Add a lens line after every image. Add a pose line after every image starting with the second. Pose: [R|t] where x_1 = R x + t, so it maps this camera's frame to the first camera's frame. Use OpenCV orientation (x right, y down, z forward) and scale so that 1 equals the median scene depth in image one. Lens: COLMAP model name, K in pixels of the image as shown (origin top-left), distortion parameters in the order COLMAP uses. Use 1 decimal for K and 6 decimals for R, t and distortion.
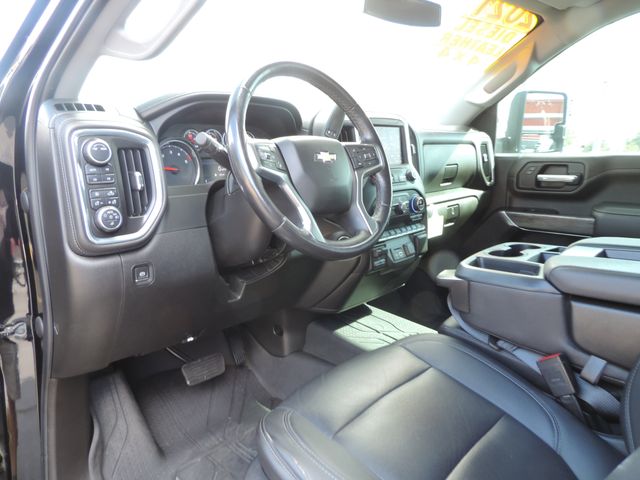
lens RADIAL K [[456.0, 0, 319.0], [0, 456.0, 236.8], [0, 0, 1]] dist [-0.025073, -0.000803]
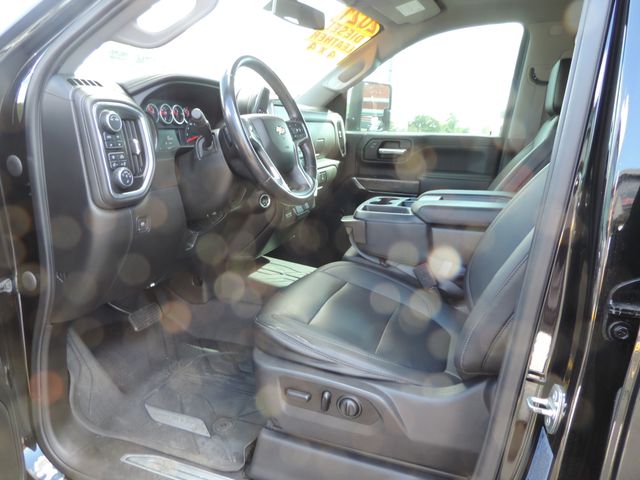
lens RADIAL K [[456.0, 0, 319.0], [0, 456.0, 236.8], [0, 0, 1]] dist [-0.025073, -0.000803]
pose [[0.920165, -0.063895, 0.386283, -0.297791], [0.043772, 0.997197, 0.060677, 0.044388], [-0.389077, -0.038924, 0.920382, -0.216276]]
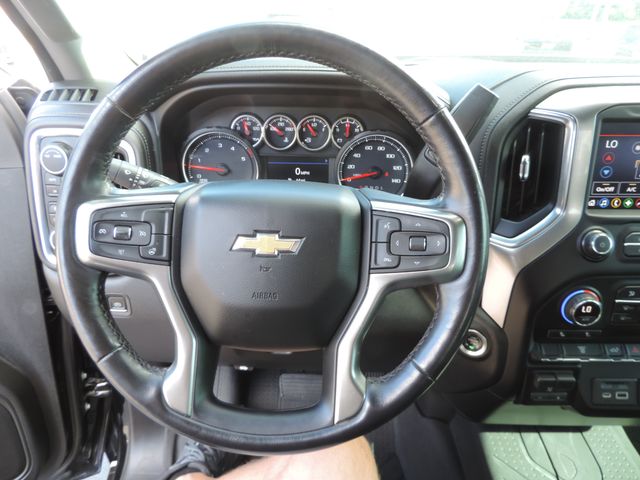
lens RADIAL K [[456.0, 0, 319.0], [0, 456.0, 236.8], [0, 0, 1]] dist [-0.025073, -0.000803]
pose [[0.674043, 0.315406, -0.667970, 0.258887], [-0.165209, 0.945723, 0.279847, -0.229544], [0.719980, -0.078274, 0.689566, 0.497259]]
